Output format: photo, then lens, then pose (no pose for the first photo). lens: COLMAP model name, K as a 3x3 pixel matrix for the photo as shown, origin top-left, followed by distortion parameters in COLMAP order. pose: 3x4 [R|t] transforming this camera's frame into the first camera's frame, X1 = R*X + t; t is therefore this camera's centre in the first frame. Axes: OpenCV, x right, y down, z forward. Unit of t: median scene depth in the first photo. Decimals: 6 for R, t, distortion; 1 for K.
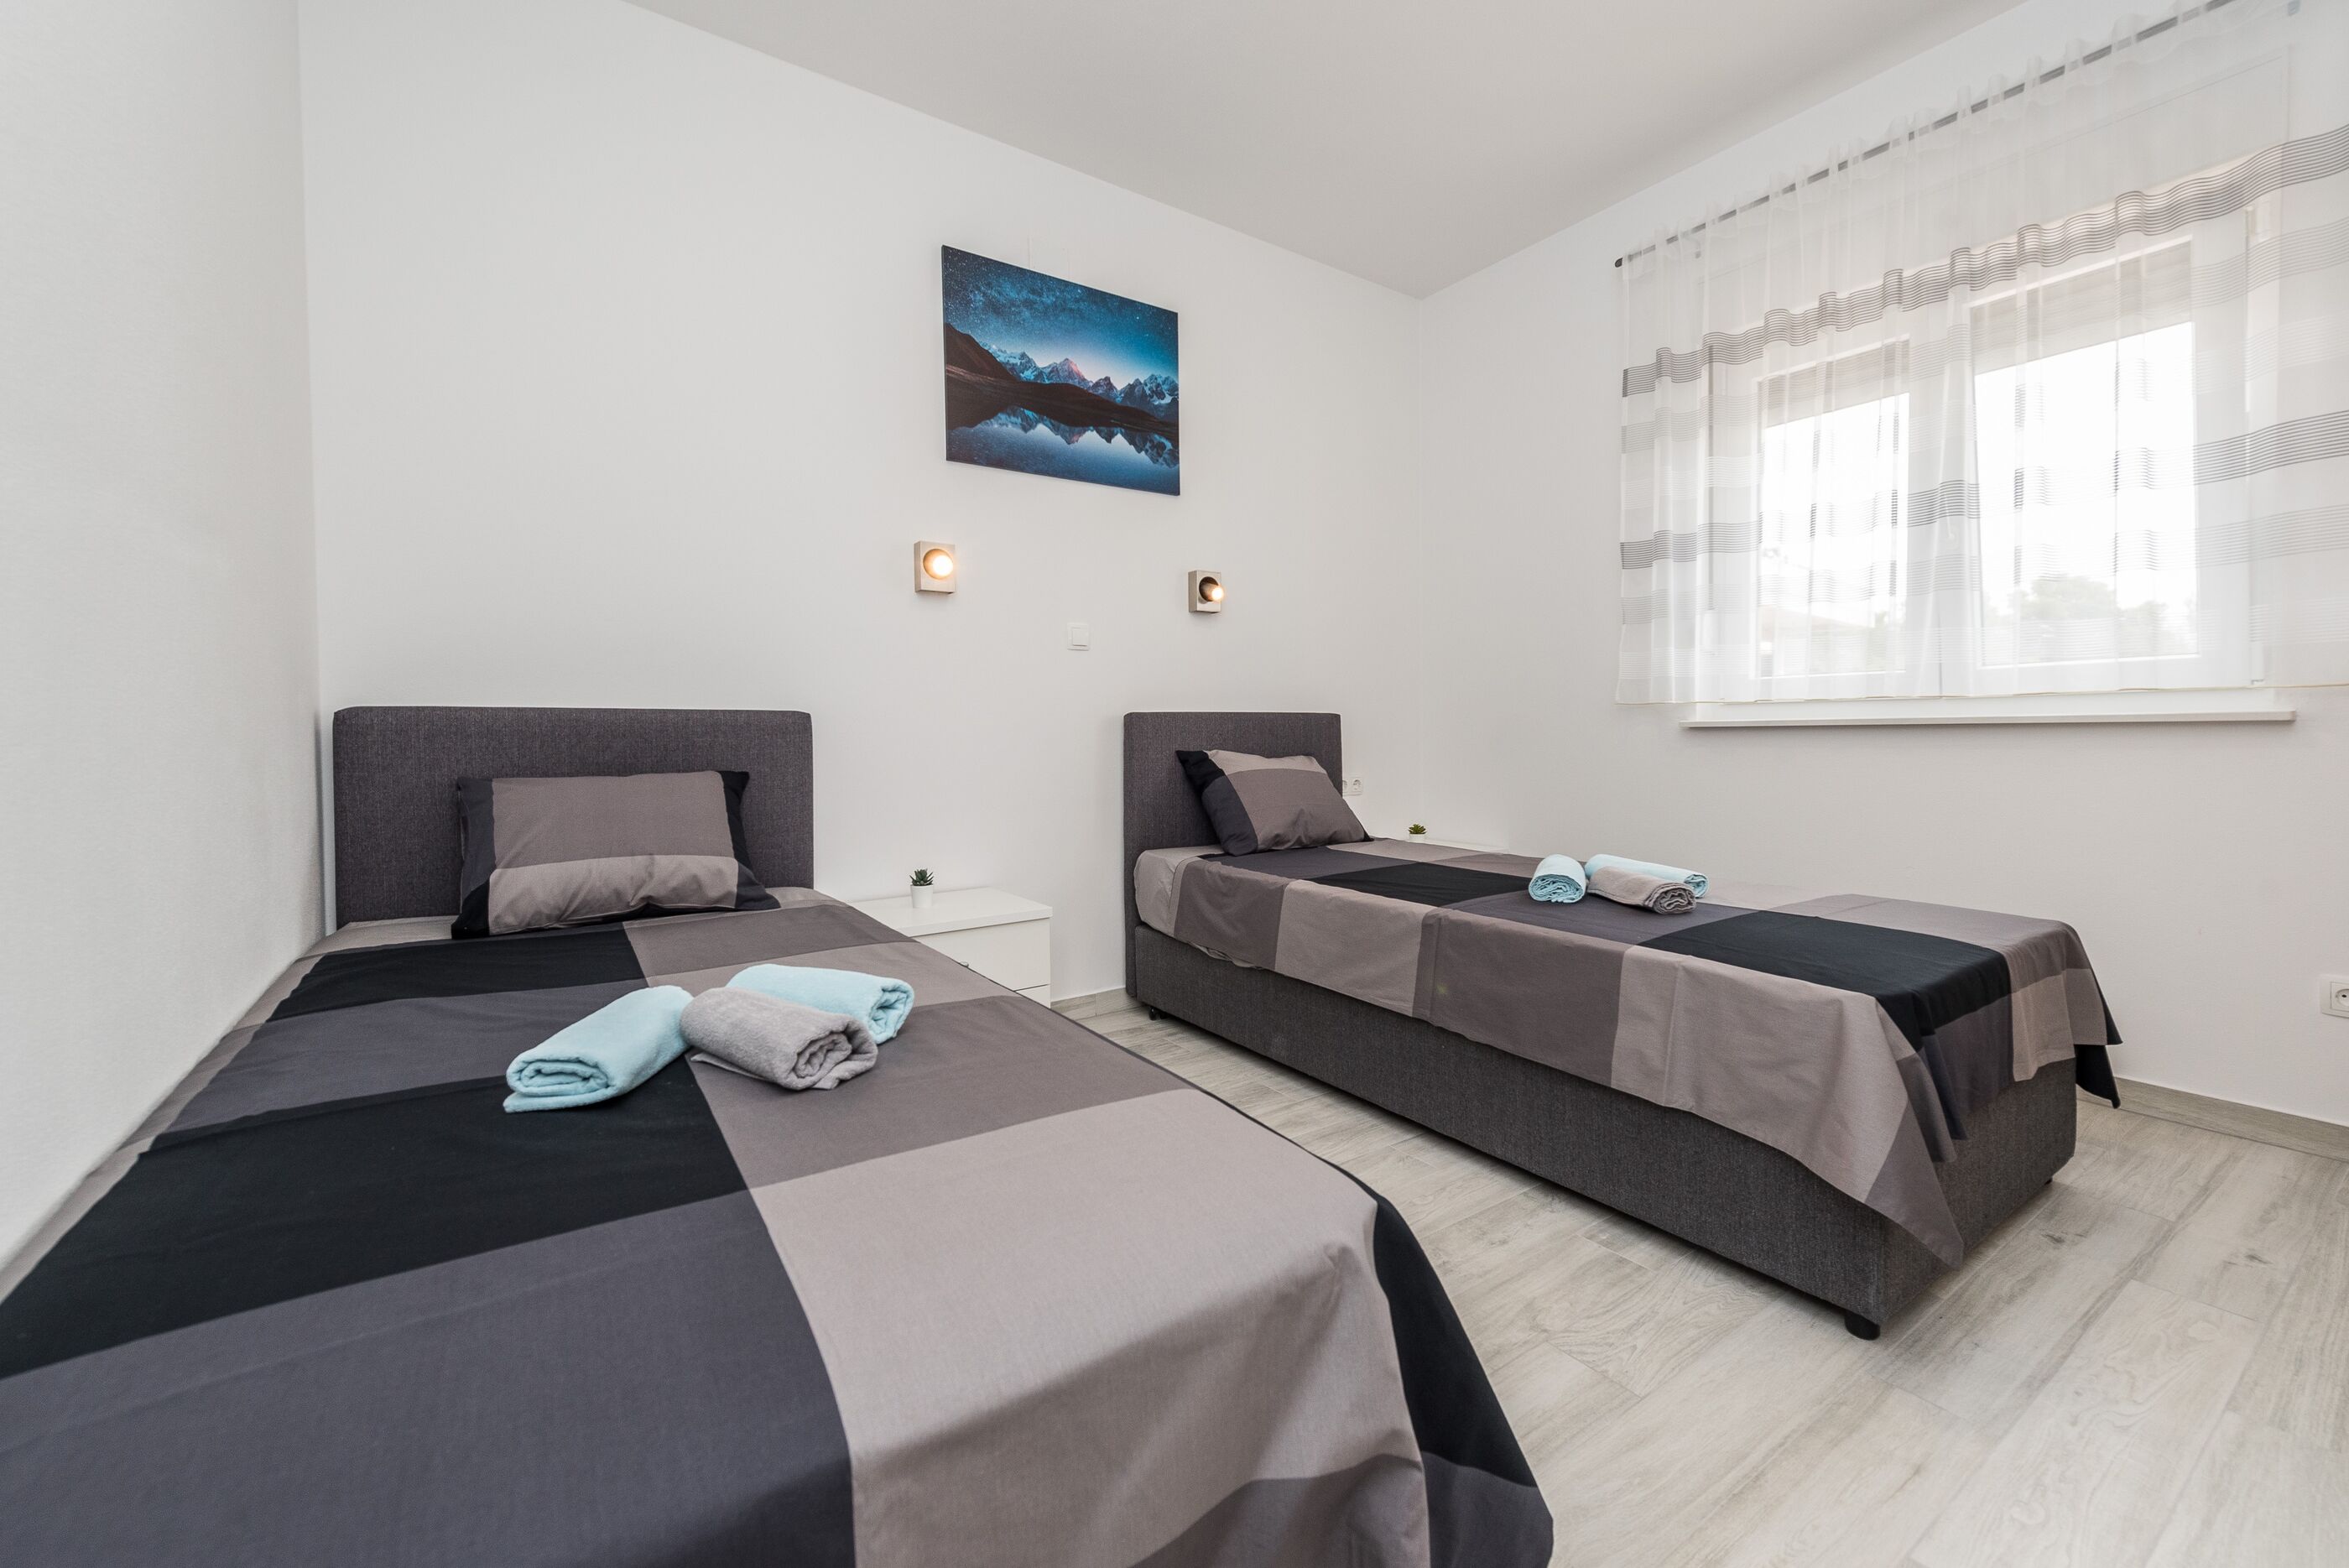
lens RADIAL K [[945.1, 0, 1183.5], [0, 945.1, 708.6], [0, 0, 1]] dist [0.017860, -0.000071]
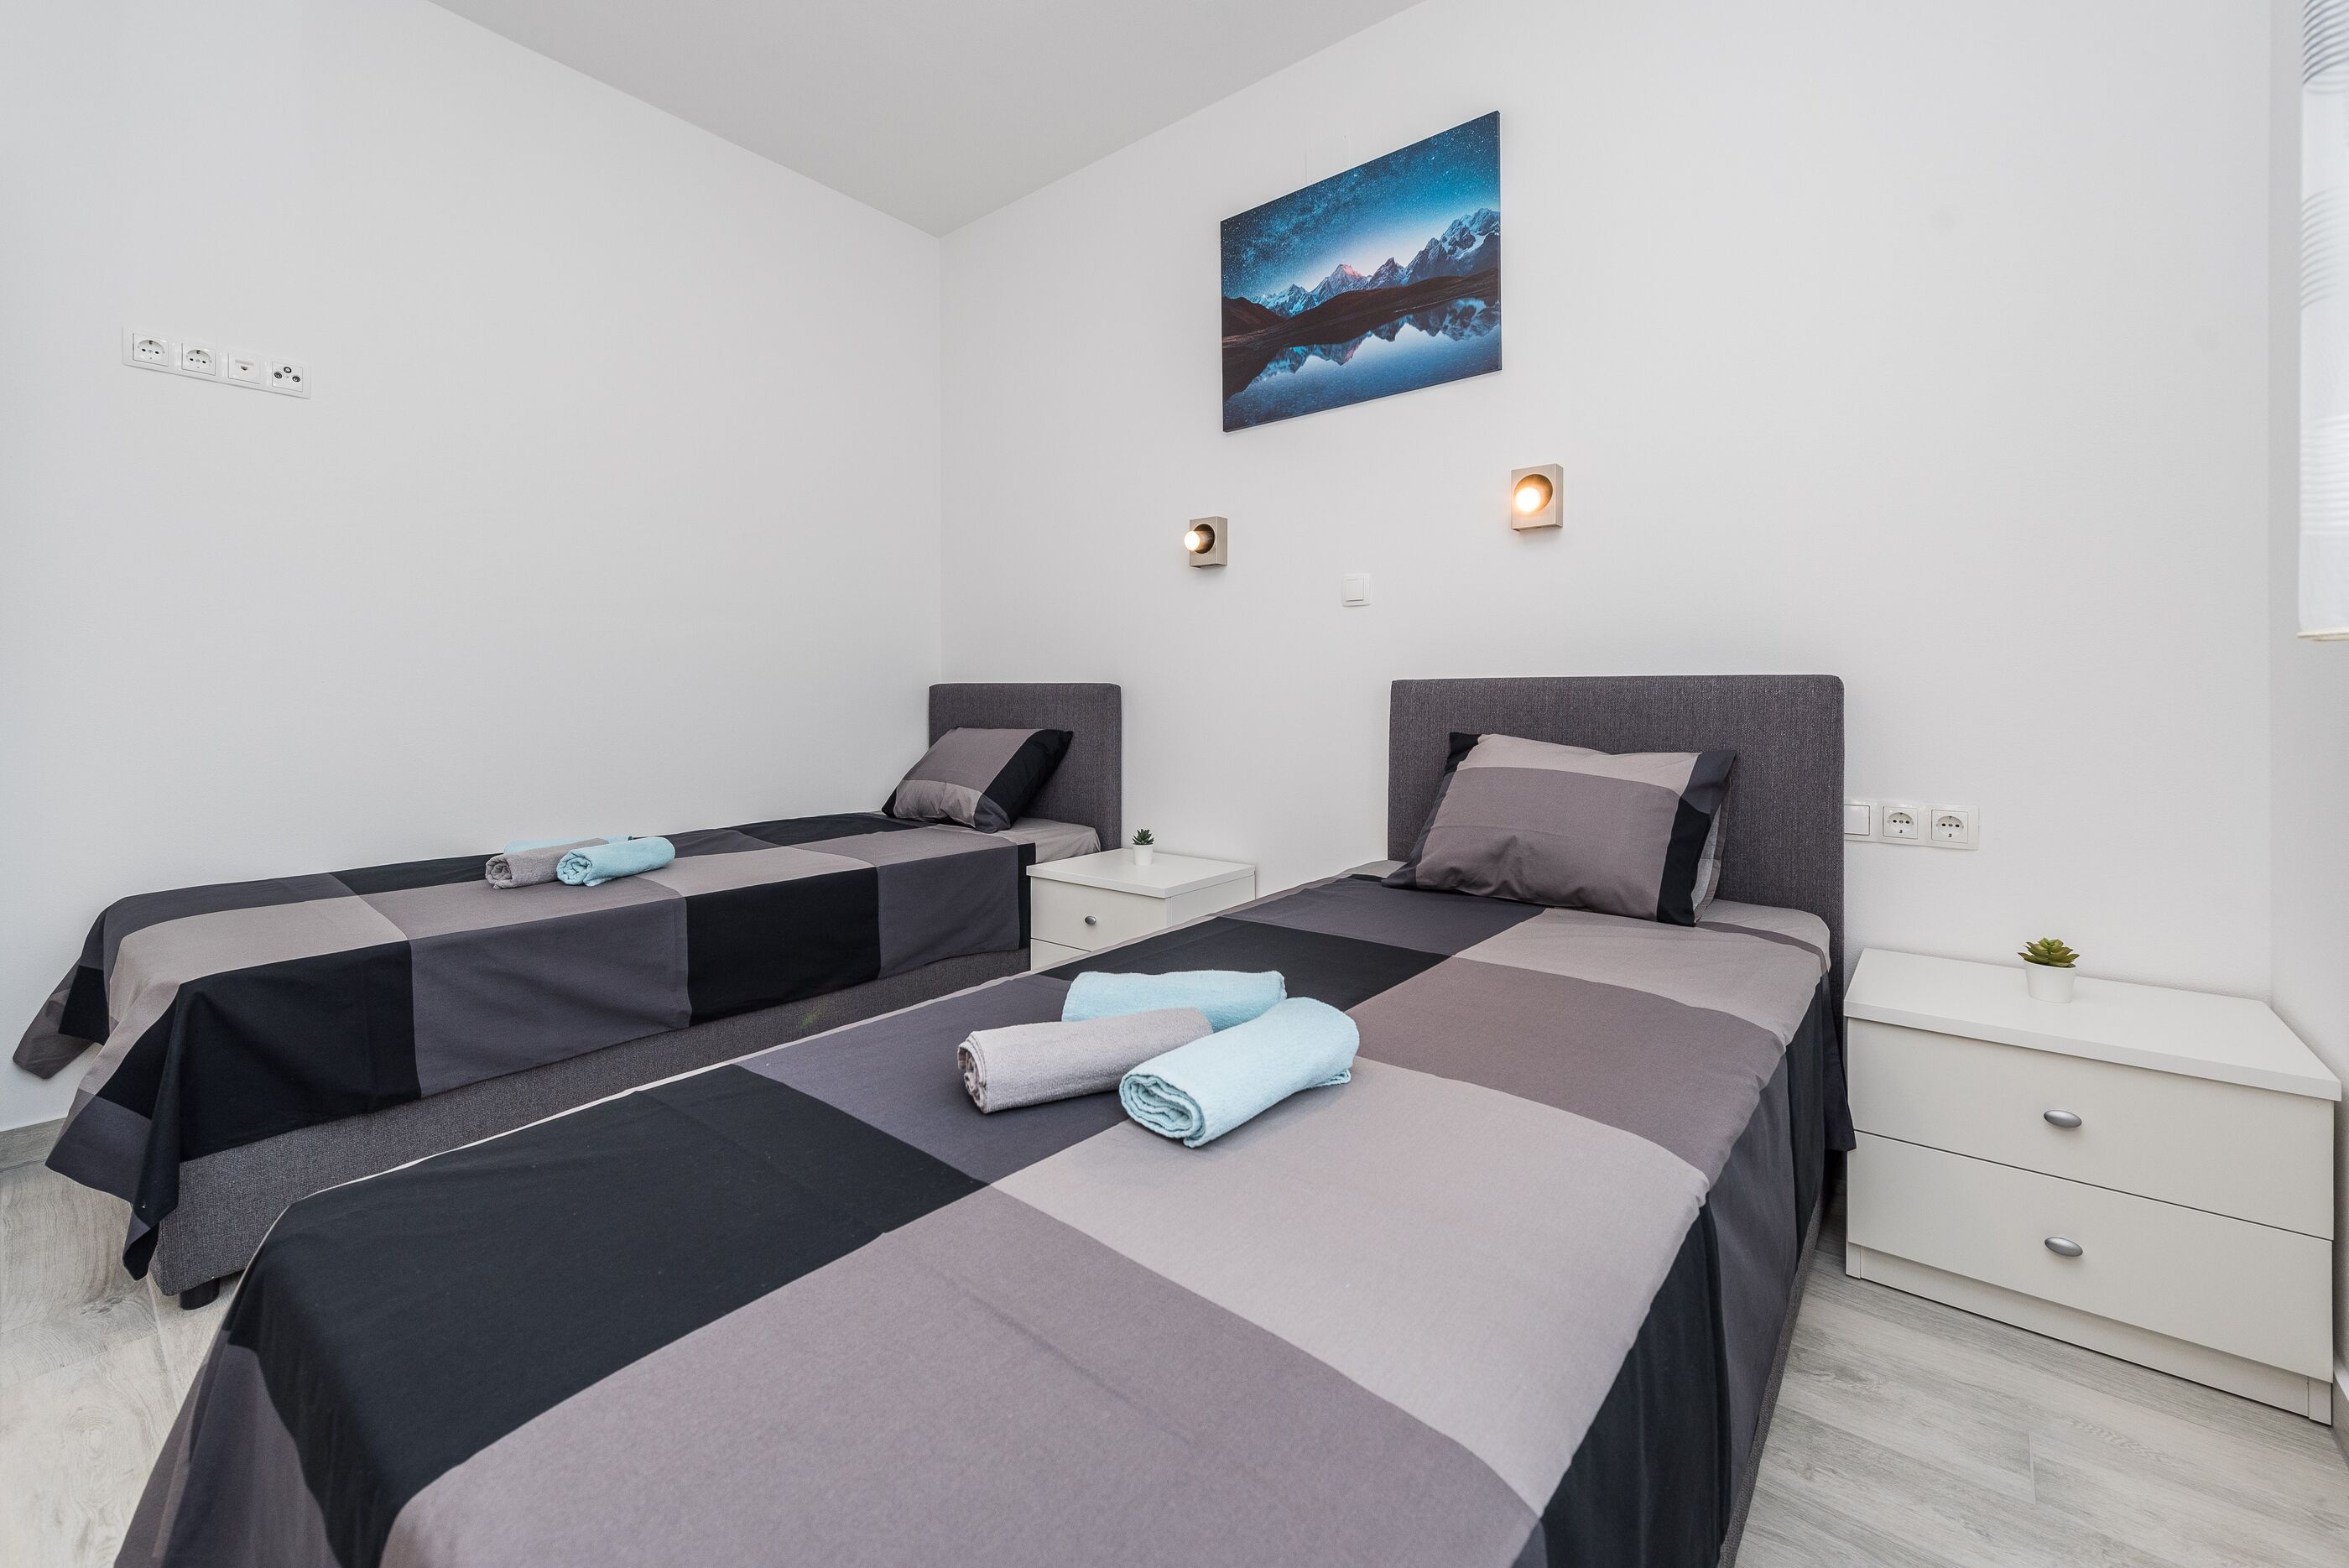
lens RADIAL K [[945.1, 0, 1204.6], [0, 945.1, 671.6], [0, 0, 1]] dist [0.017860, -0.000071]
pose [[0.295001, -0.017202, -0.955342, 0.635818], [0.016813, 0.999777, -0.012811, 0.004339], [0.955349, -0.012283, 0.295225, 0.616344]]
